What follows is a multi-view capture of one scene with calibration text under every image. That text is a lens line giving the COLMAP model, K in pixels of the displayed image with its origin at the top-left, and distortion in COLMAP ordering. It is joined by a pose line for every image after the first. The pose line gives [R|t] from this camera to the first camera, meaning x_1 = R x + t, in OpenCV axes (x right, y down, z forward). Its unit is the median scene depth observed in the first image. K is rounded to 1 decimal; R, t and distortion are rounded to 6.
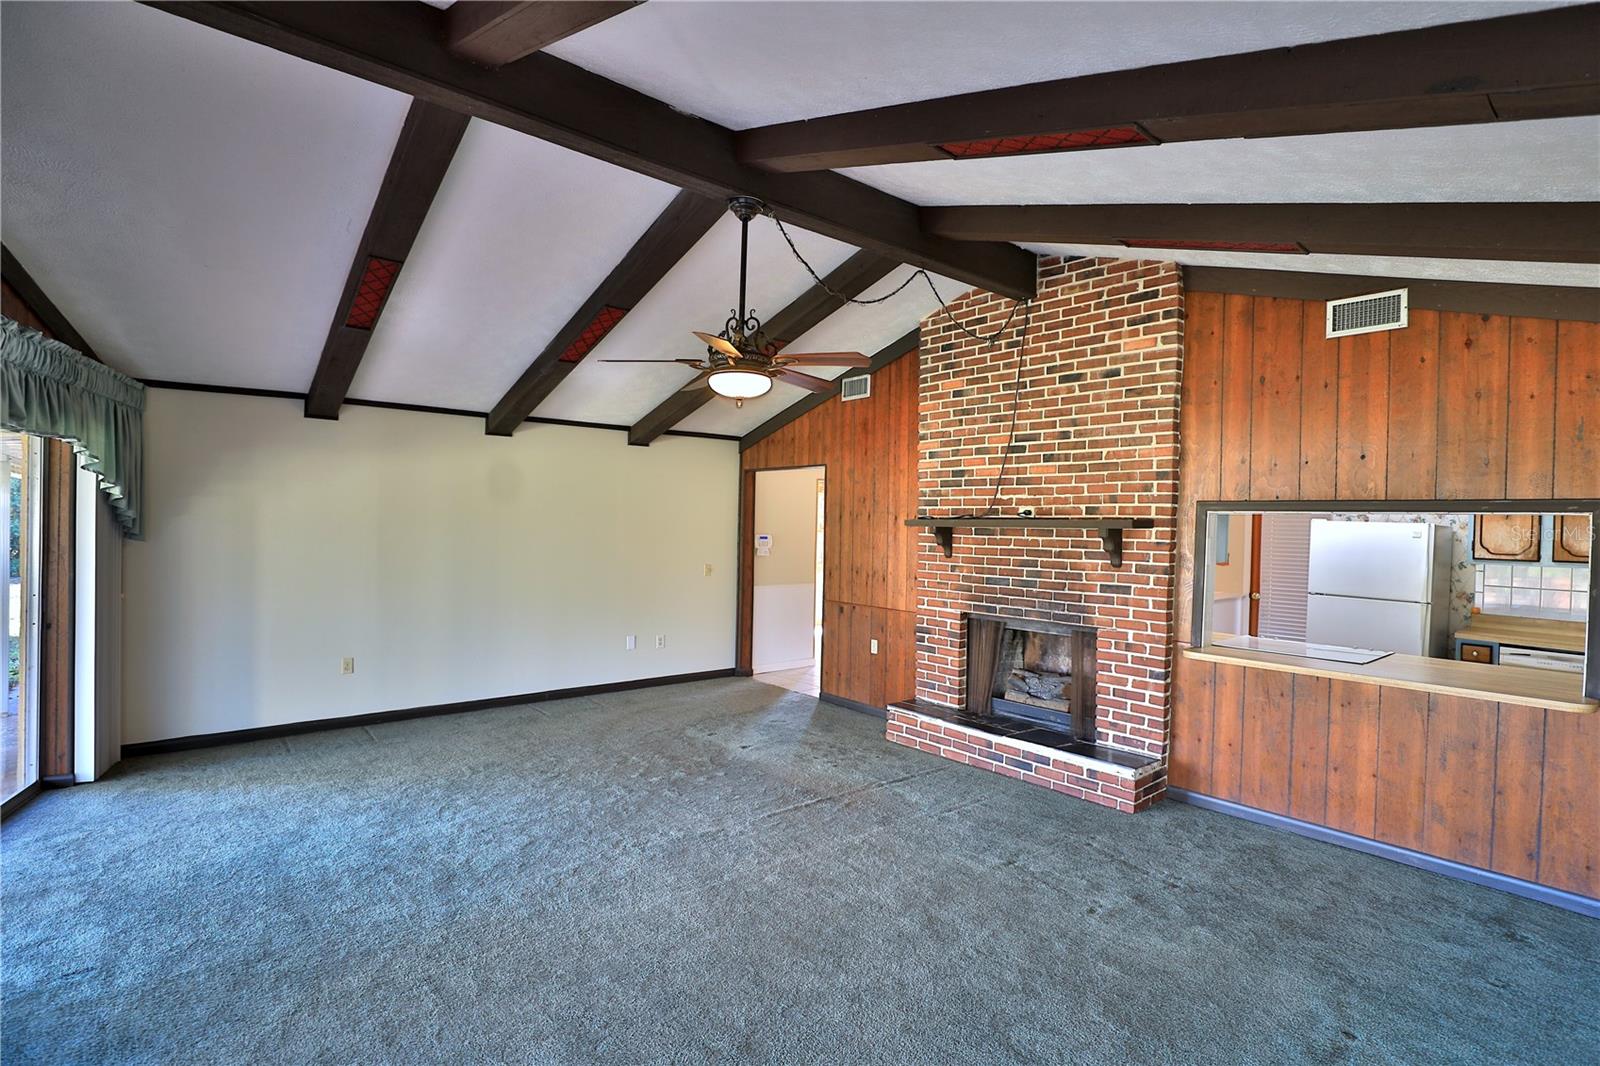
lens RADIAL K [[771.6, 0, 786.0], [0, 771.6, 531.6], [0, 0, 1]] dist [-0.036503, 0.006615]
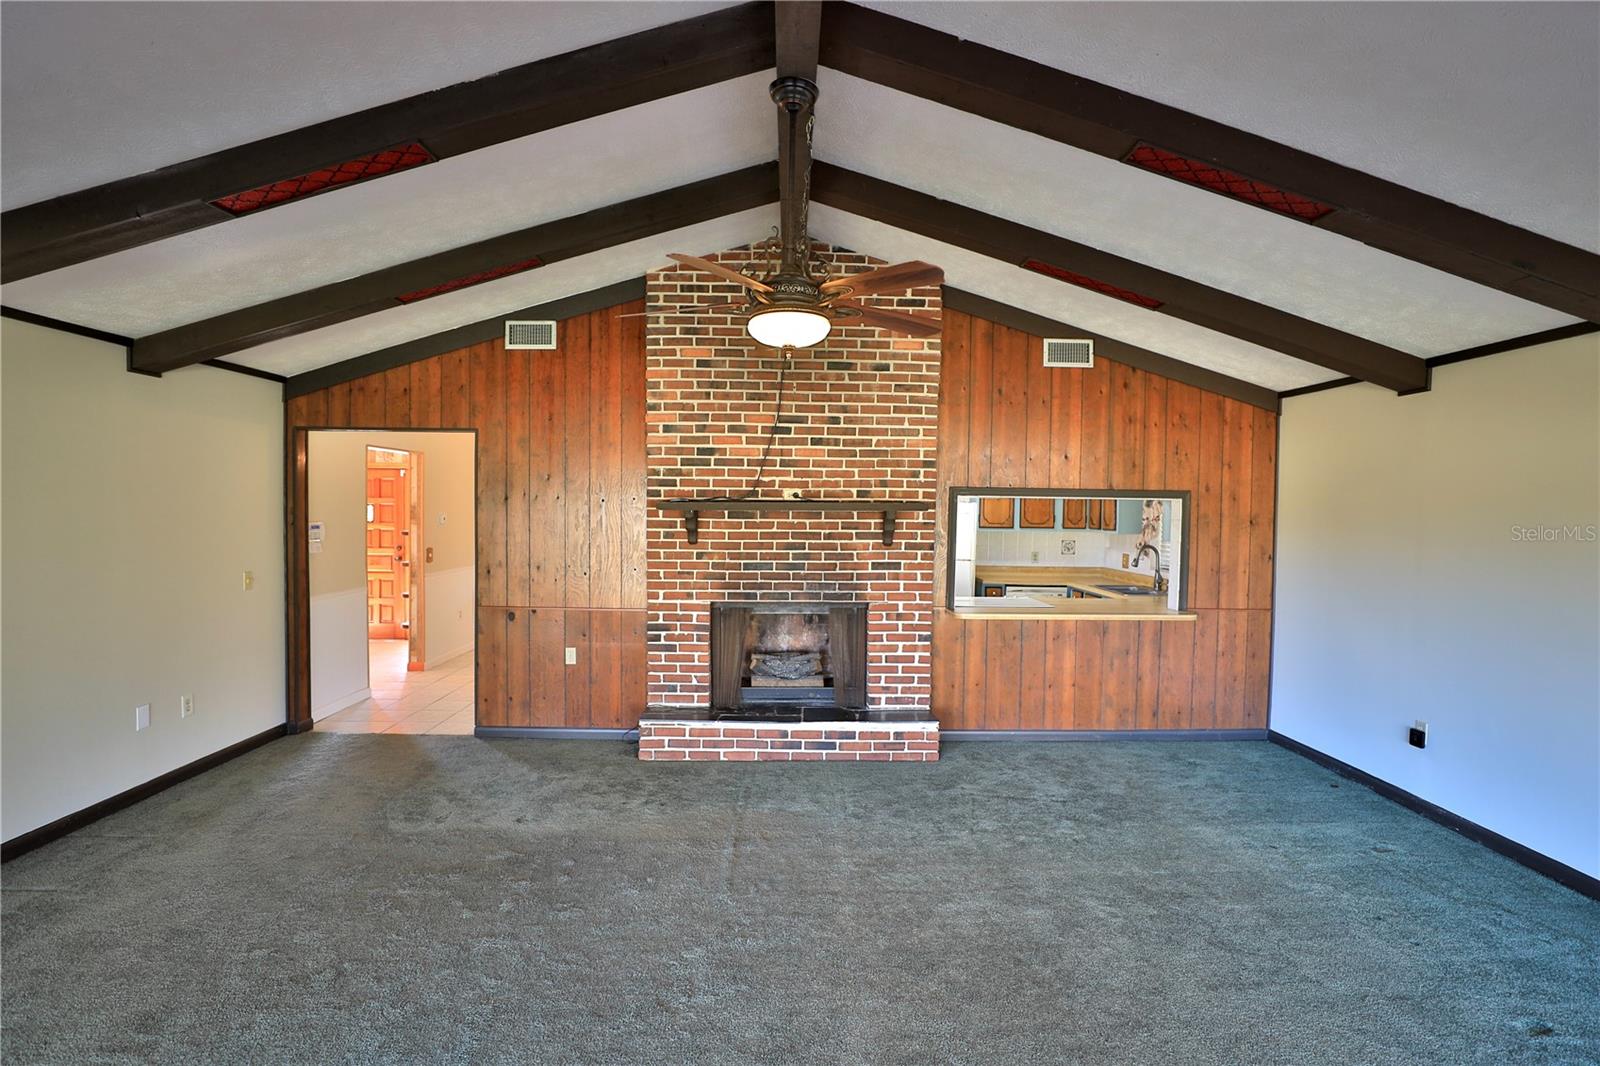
lens RADIAL K [[771.6, 0, 794.8], [0, 771.6, 532.4], [0, 0, 1]] dist [-0.036503, 0.006615]
pose [[0.618662, -0.036632, 0.784803, -0.452654], [0.009532, 0.999189, 0.039125, -0.015039], [-0.785600, -0.016724, 0.618509, 0.366592]]
